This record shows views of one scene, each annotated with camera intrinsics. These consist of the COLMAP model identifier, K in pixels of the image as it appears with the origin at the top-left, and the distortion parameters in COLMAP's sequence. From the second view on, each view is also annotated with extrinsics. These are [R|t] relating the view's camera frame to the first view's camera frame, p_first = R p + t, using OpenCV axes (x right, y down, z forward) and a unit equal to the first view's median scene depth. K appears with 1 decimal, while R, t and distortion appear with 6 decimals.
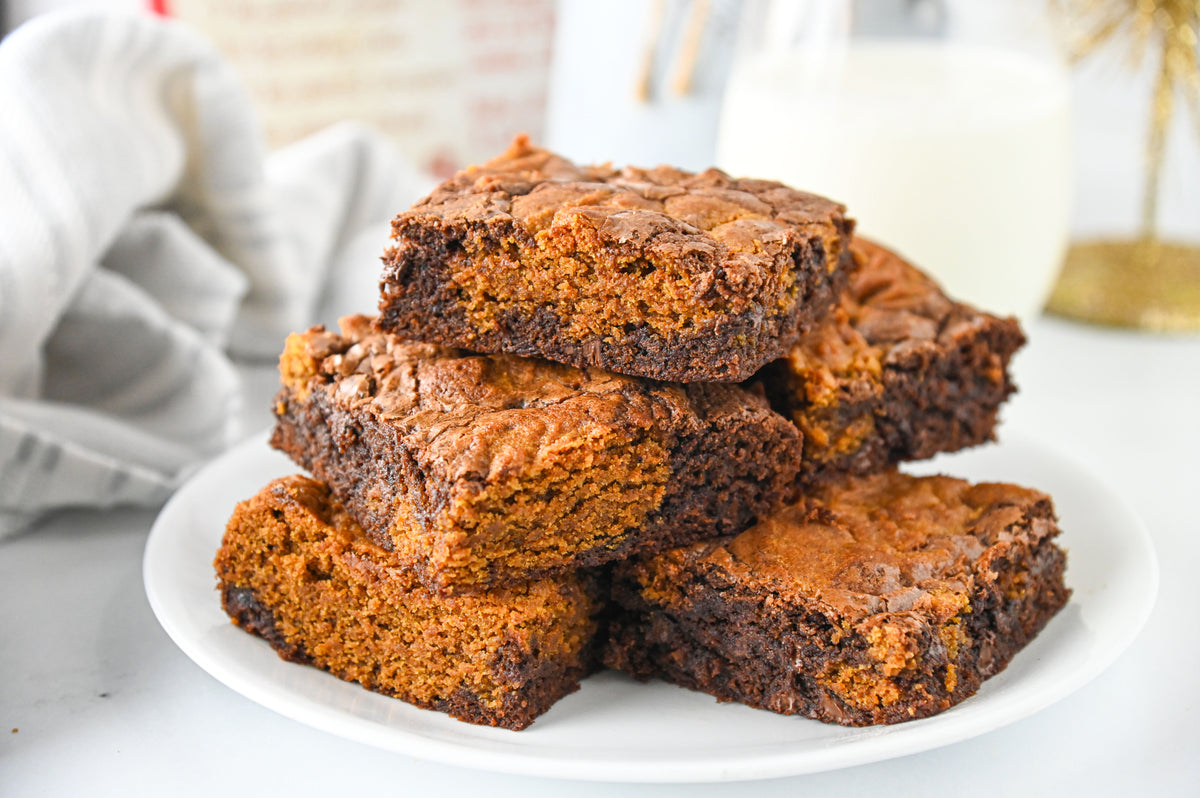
lens RADIAL K [[2436.8, 0, 603.8], [0, 2436.8, 430.8], [0, 0, 1]] dist [0.258942, 0.012258]
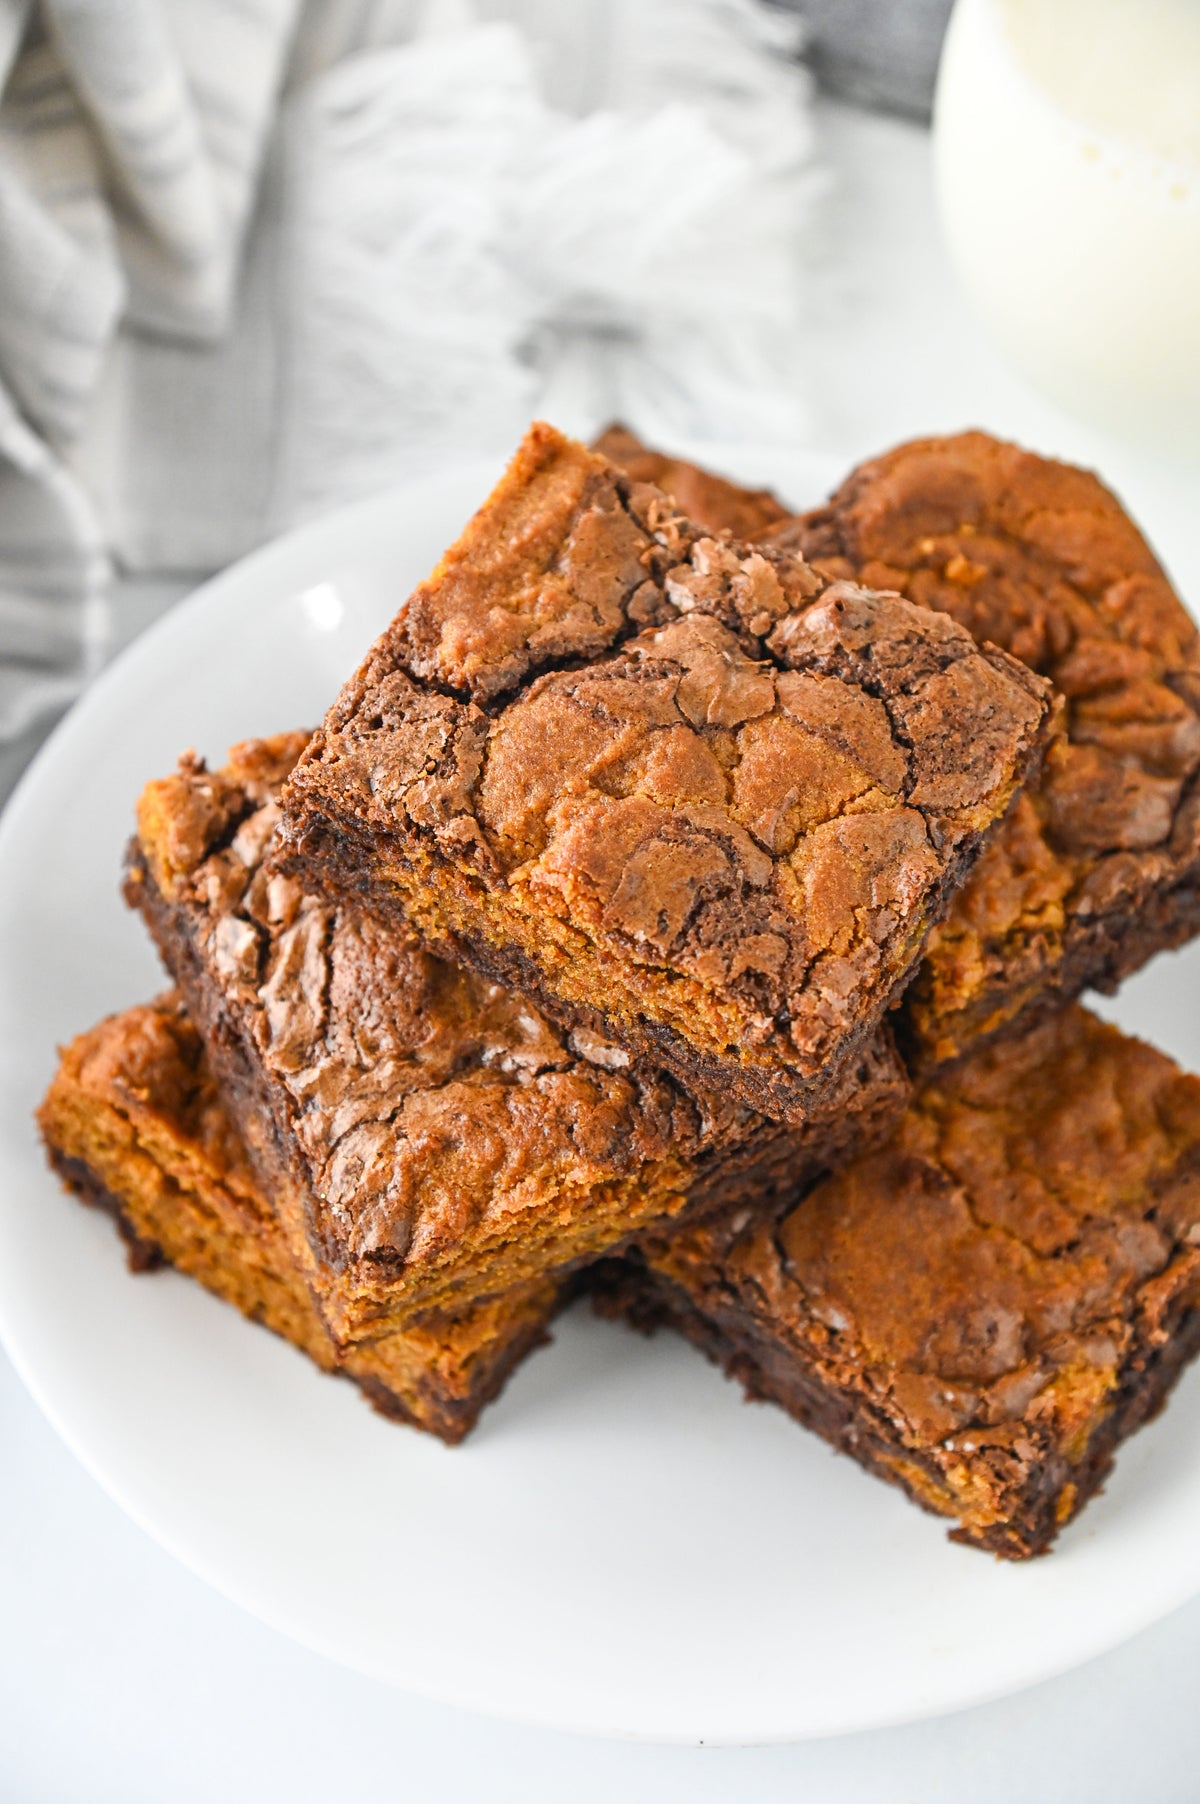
lens RADIAL K [[3663.3, 0, 601.7], [0, 3663.3, 934.1], [0, 0, 1]] dist [0.258942, 0.012258]
pose [[0.993339, 0.106683, -0.043550, 0.038049], [-0.061074, 0.807927, 0.586109, -0.616184], [0.097713, -0.579545, 0.809061, 0.224629]]
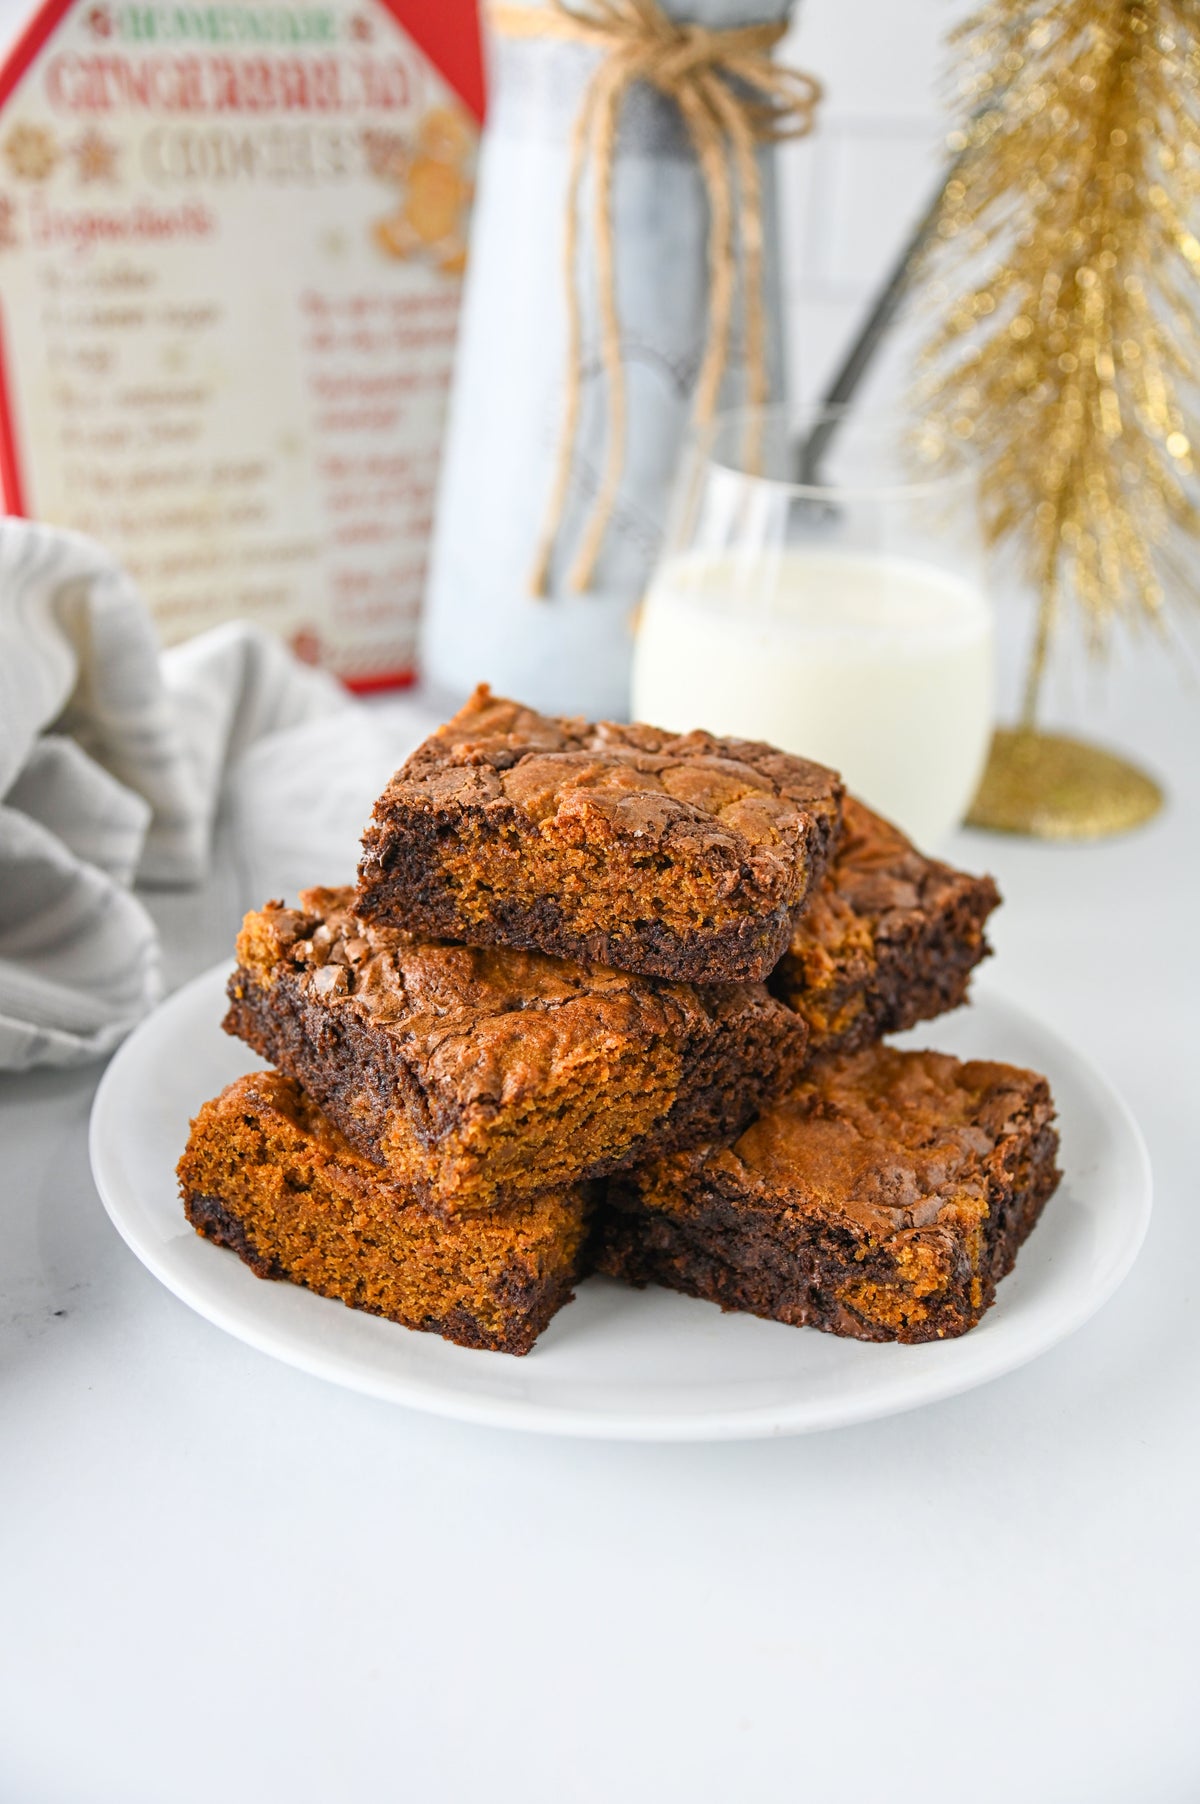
lens RADIAL K [[2290.4, 0, 597.5], [0, 2290.4, 928.0], [0, 0, 1]] dist [0.031476, 0.044994]
pose [[0.991333, -0.005876, 0.131238, -0.118339], [-0.003538, 0.997443, 0.071384, -0.101611], [-0.131322, -0.071230, 0.988777, 0.138611]]
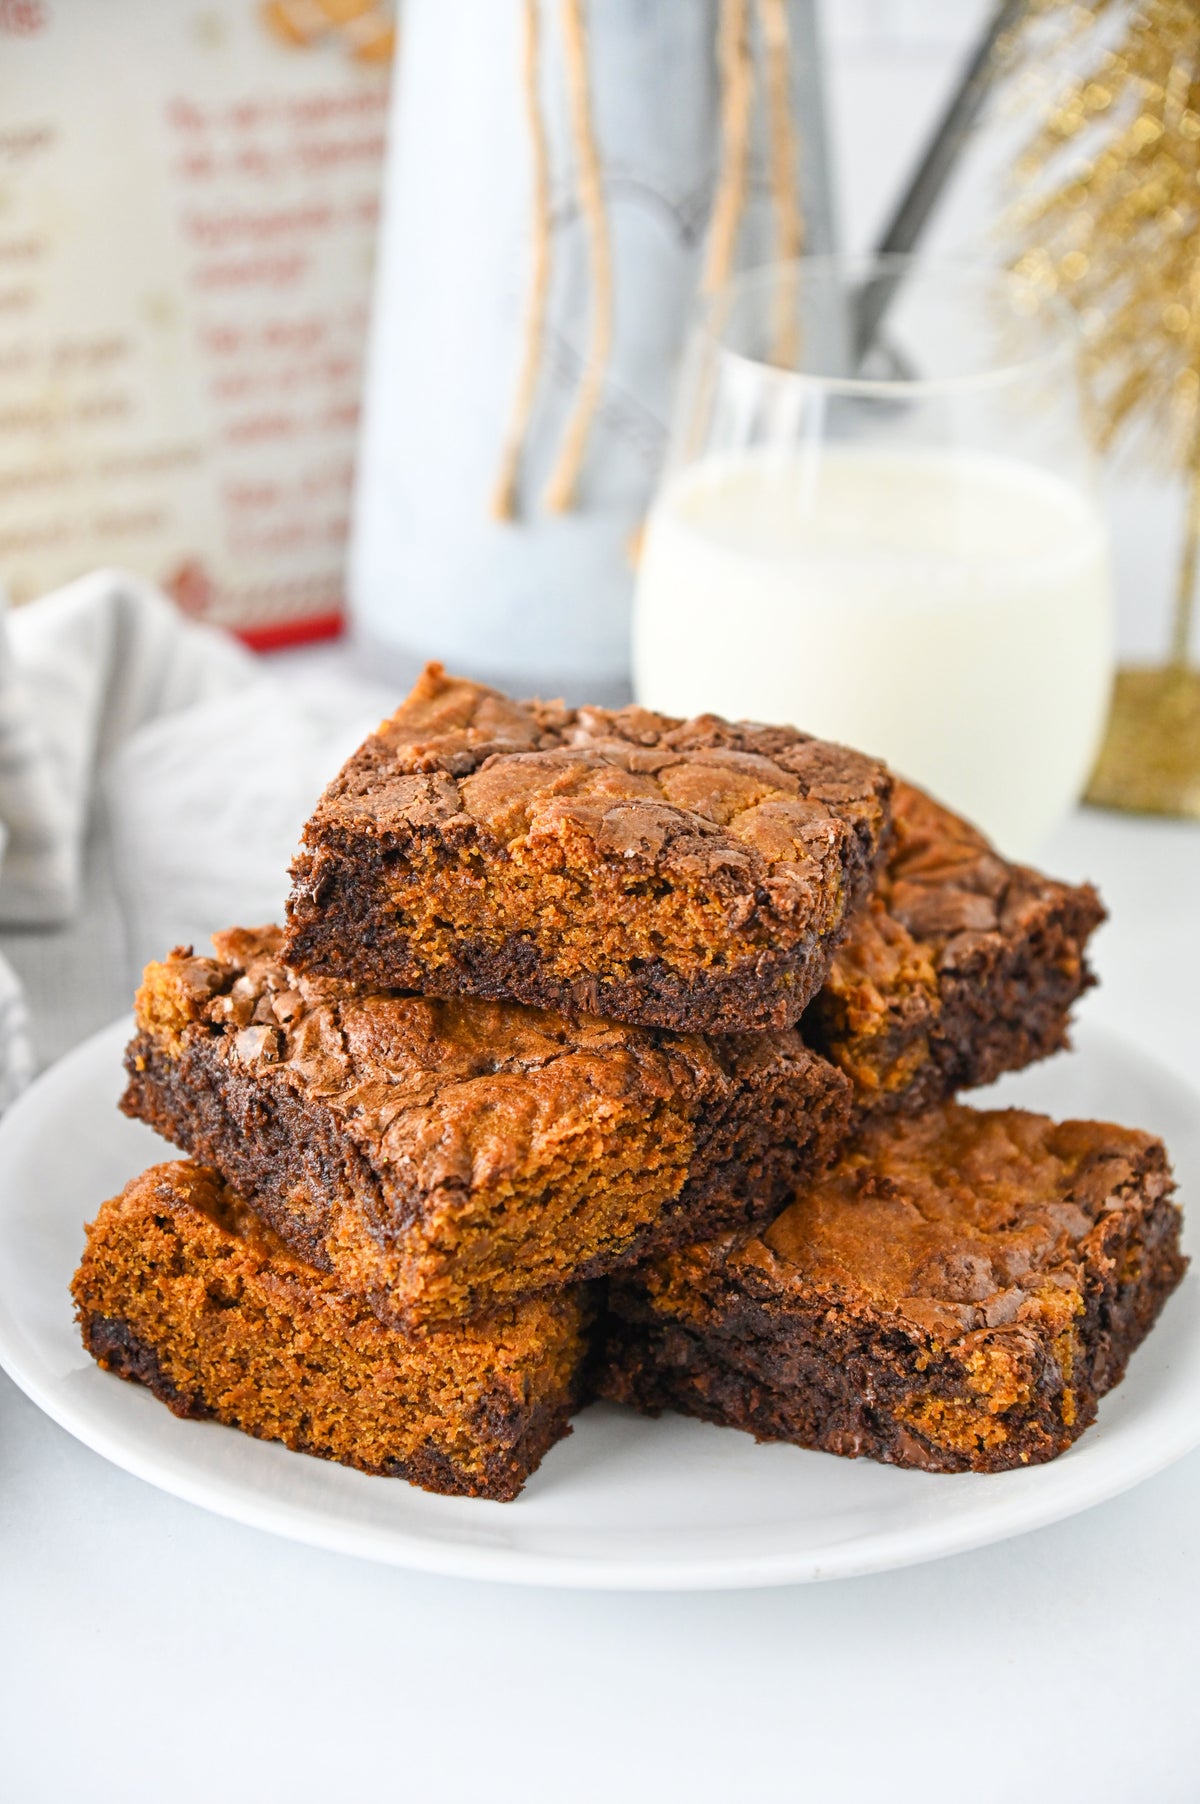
lens RADIAL K [[3663.3, 0, 601.7], [0, 3663.3, 934.1], [0, 0, 1]] dist [0.258942, 0.012258]
pose [[0.991758, -0.037725, 0.122447, -0.136670], [0.029427, 0.997191, 0.068880, -0.127999], [-0.124702, -0.064709, 0.990082, -0.118734]]
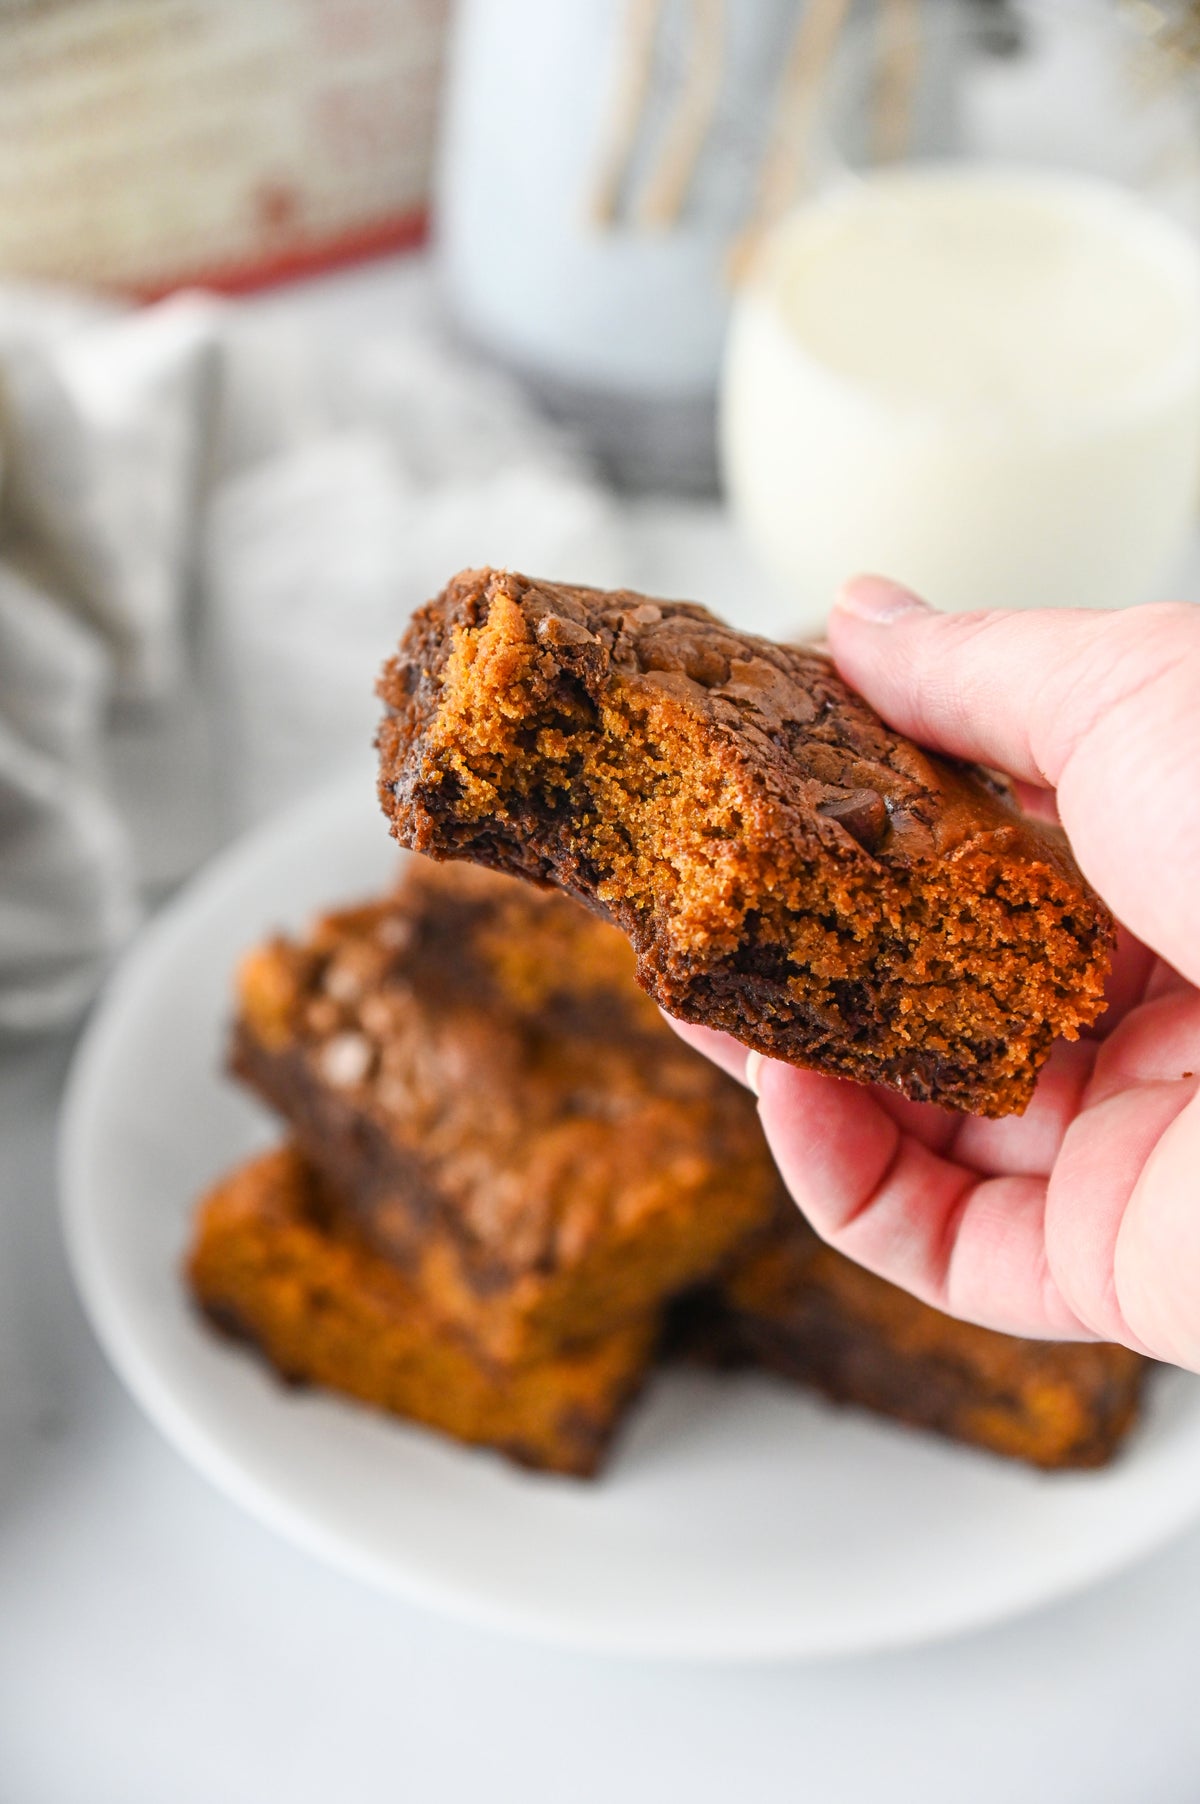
lens RADIAL K [[3663.3, 0, 601.7], [0, 3663.3, 934.1], [0, 0, 1]] dist [0.258942, 0.012258]
pose [[0.995150, -0.052845, 0.082963, -0.120676], [0.019199, 0.931560, 0.363081, -0.485393], [-0.096472, -0.359727, 0.928057, -0.067053]]
